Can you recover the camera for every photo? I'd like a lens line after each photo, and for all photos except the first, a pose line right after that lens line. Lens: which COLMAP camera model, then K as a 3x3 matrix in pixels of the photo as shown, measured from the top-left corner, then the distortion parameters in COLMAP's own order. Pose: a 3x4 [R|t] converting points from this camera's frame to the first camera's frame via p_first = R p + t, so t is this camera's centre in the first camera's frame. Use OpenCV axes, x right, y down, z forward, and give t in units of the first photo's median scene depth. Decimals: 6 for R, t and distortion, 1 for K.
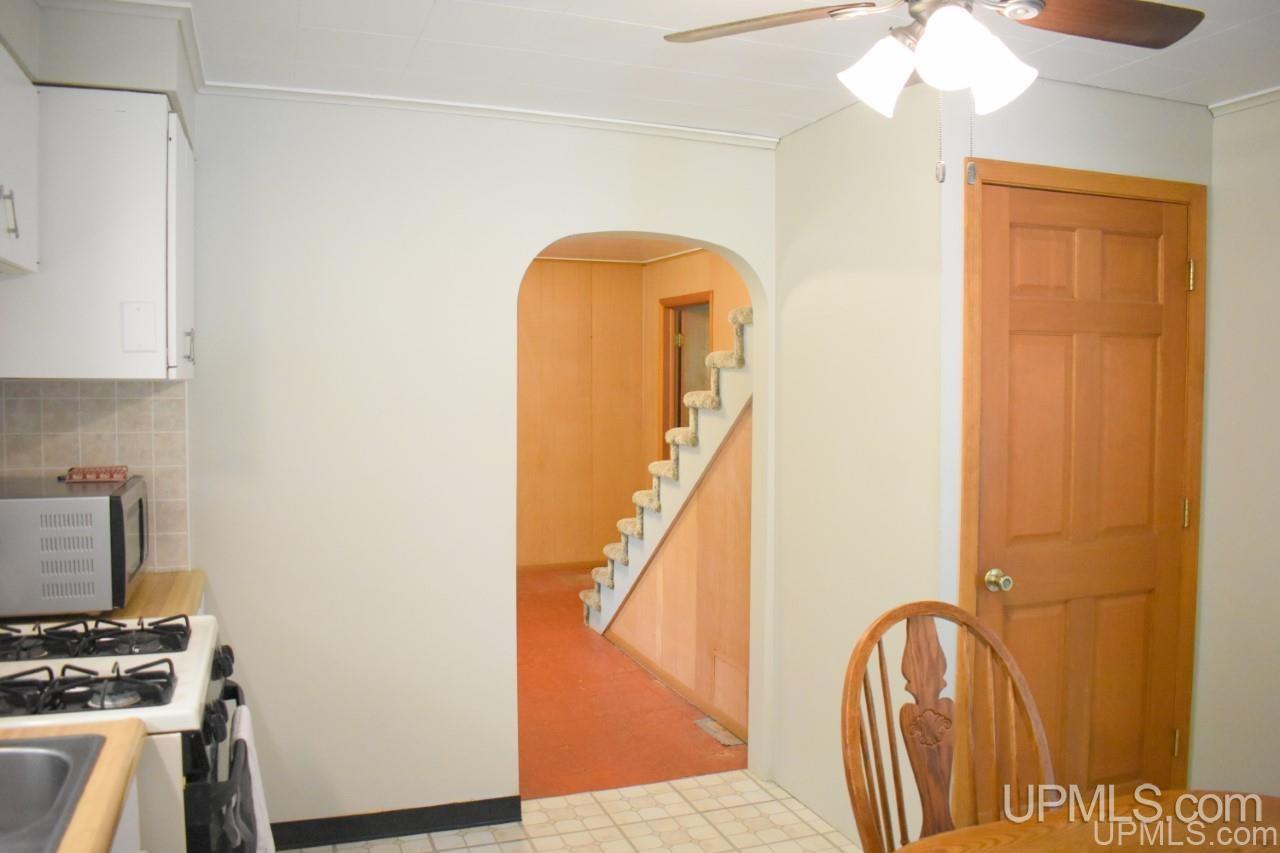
lens RADIAL K [[1007.0, 0, 640.0], [0, 1007.0, 426.5], [0, 0, 1]] dist [-0.080038, 0.002619]
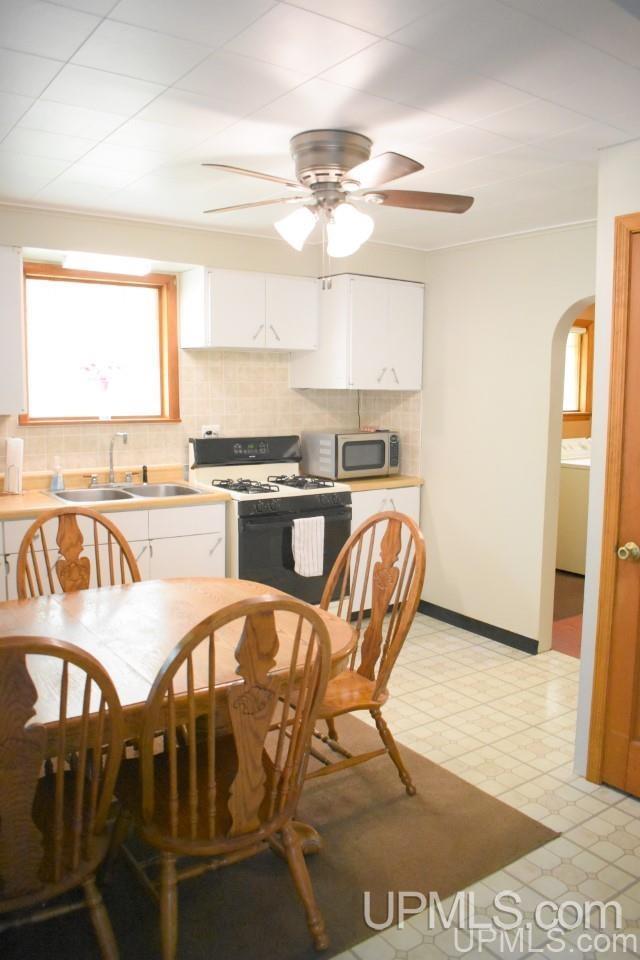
lens RADIAL K [[755.3, 0, 320.0], [0, 755.3, 480.0], [0, 0, 1]] dist [-0.080038, 0.002619]
pose [[0.255033, 0.113195, -0.960284, 1.092758], [-0.050116, 0.993337, 0.103782, -0.011675], [0.965633, 0.021658, 0.259007, 0.357394]]
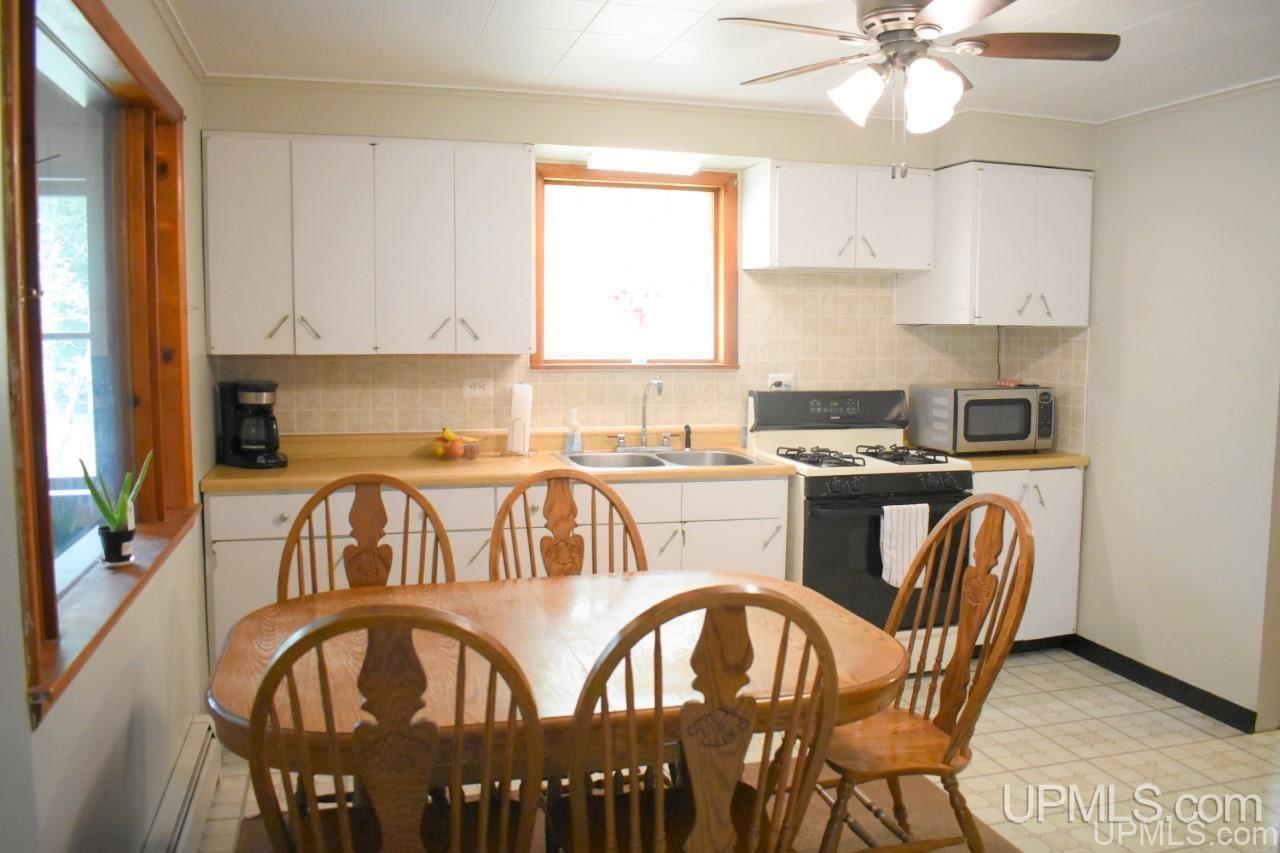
lens RADIAL K [[1034.6, 0, 642.5], [0, 1034.6, 418.8], [0, 0, 1]] dist [-0.078033, 0.006505]
pose [[-0.075233, 0.078042, -0.994107, 1.113104], [-0.051675, 0.995288, 0.082045, -0.000691], [0.995826, 0.057543, -0.070846, 0.450048]]
